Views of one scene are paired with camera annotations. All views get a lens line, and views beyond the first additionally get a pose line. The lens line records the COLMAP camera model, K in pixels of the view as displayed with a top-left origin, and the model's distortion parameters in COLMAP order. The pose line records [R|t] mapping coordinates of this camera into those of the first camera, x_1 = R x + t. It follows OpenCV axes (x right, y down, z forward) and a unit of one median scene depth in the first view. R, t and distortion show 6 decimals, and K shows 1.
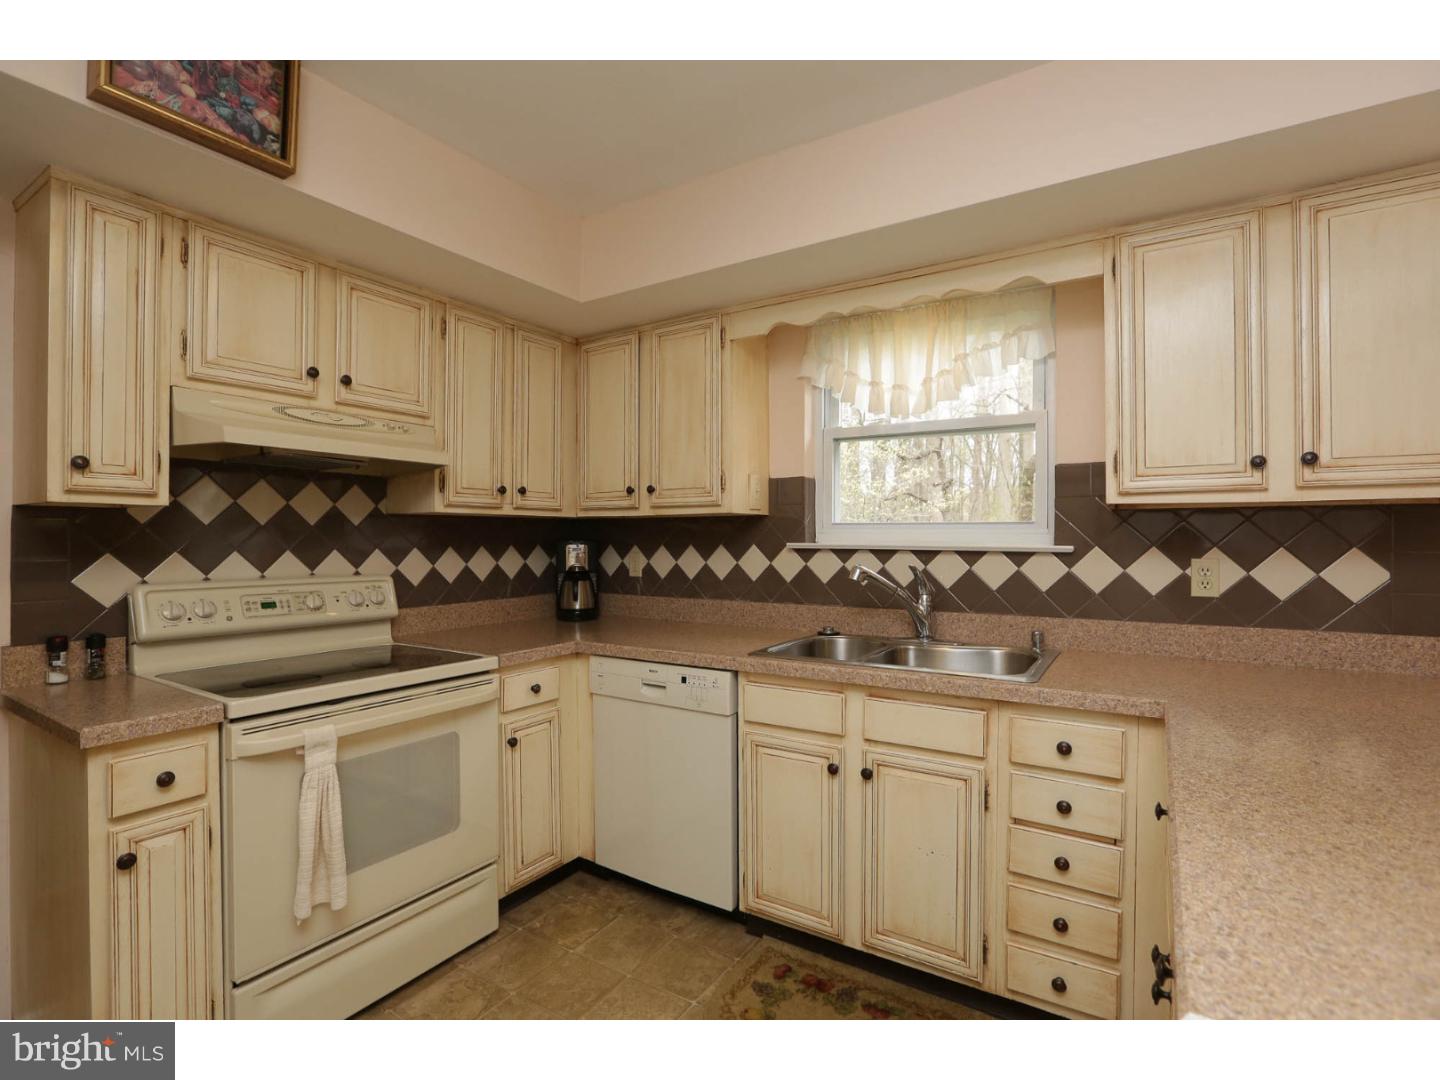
lens RADIAL K [[671.8, 0, 743.3], [0, 671.8, 544.1], [0, 0, 1]] dist [-0.044004, 0.014259]
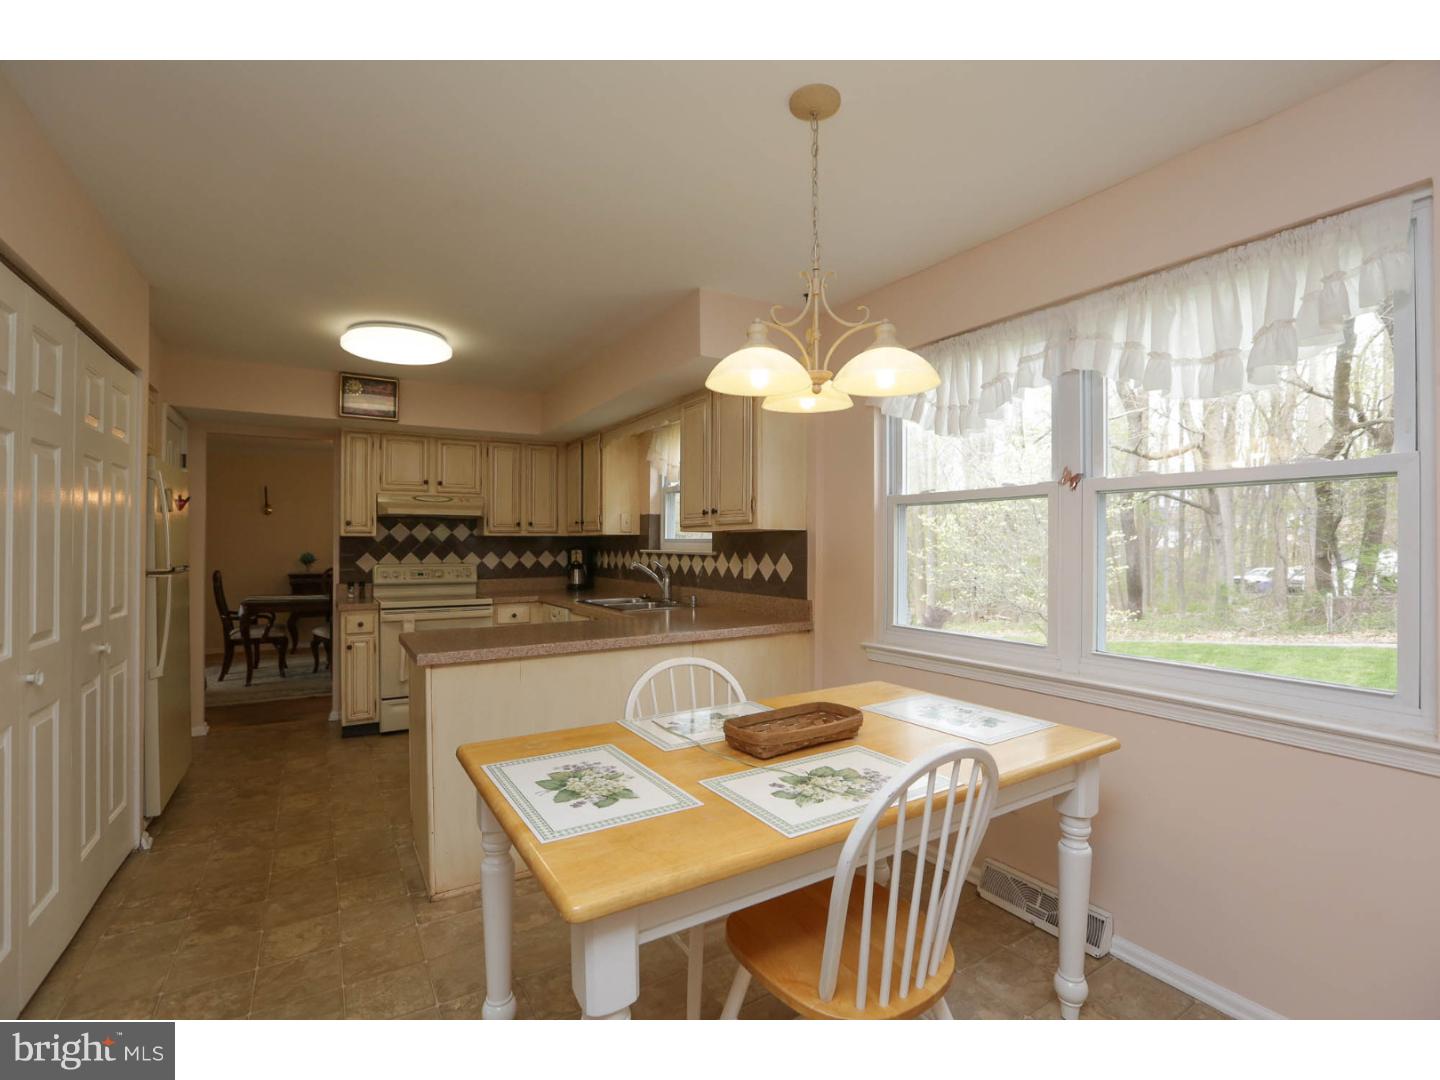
lens RADIAL K [[671.8, 0, 740.4], [0, 671.8, 548.9], [0, 0, 1]] dist [-0.044004, 0.014259]
pose [[0.900395, 0.003427, -0.435060, 1.427312], [-0.003082, 0.999994, 0.001499, -0.009988], [0.435063, -0.000009, 0.900400, -0.717456]]
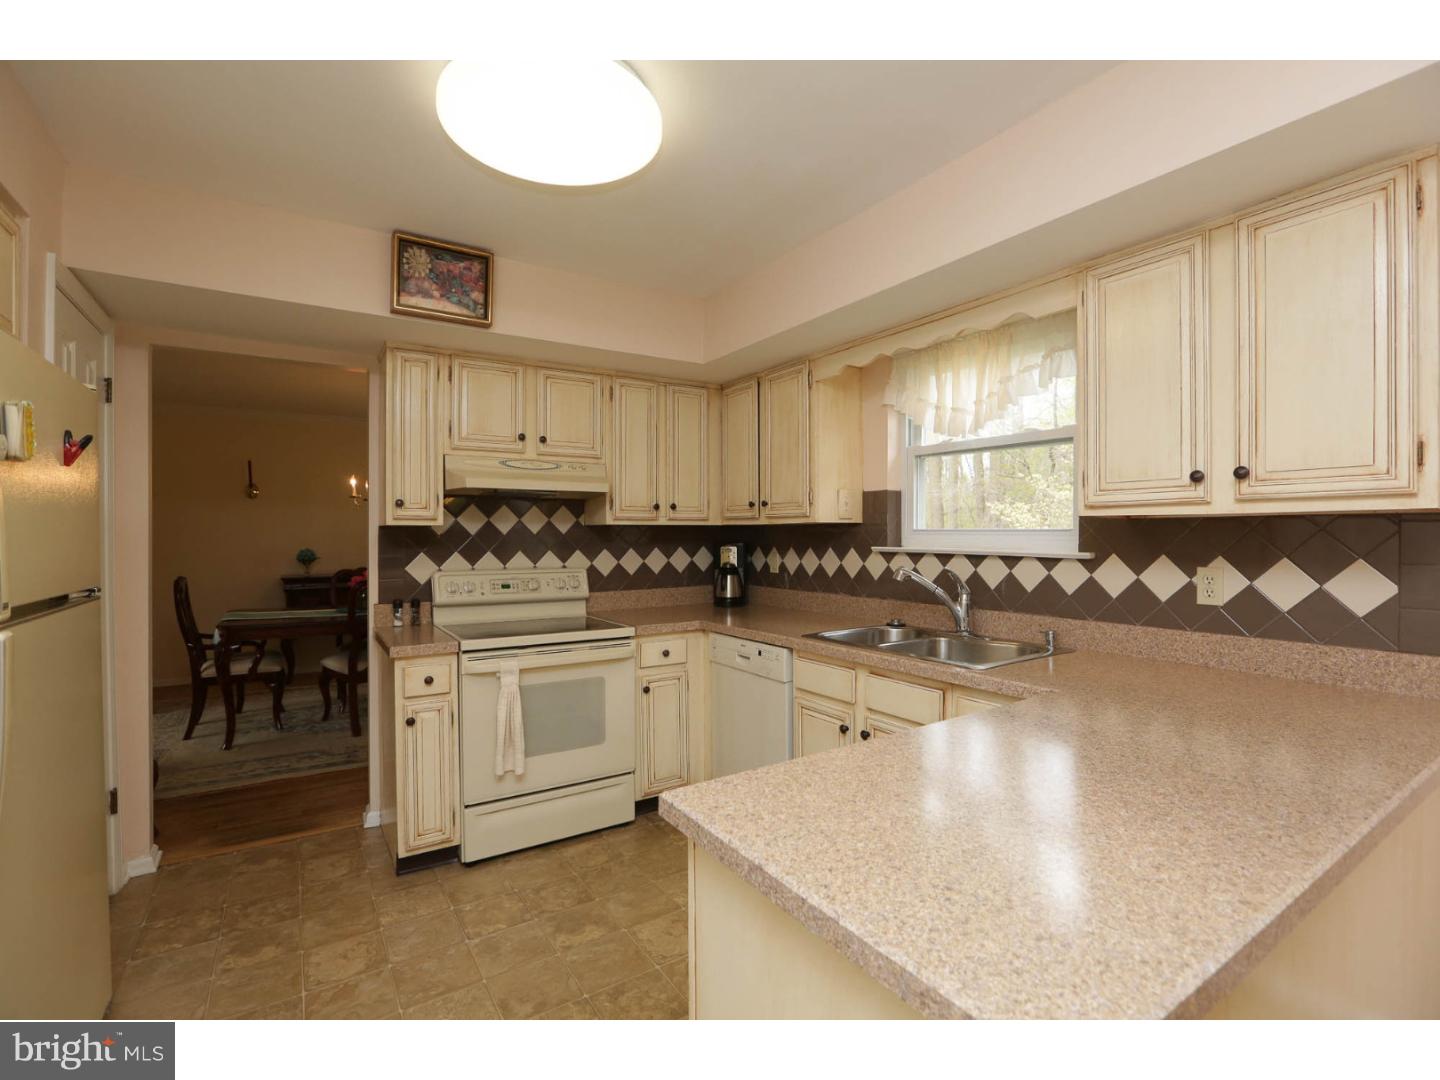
lens RADIAL K [[671.8, 0, 742.2], [0, 671.8, 547.1], [0, 0, 1]] dist [-0.044004, 0.014259]
pose [[0.910249, 0.005970, -0.414019, 0.433208], [-0.001304, 0.999932, 0.011551, -0.018520], [0.414060, -0.009975, 0.910195, -0.201194]]
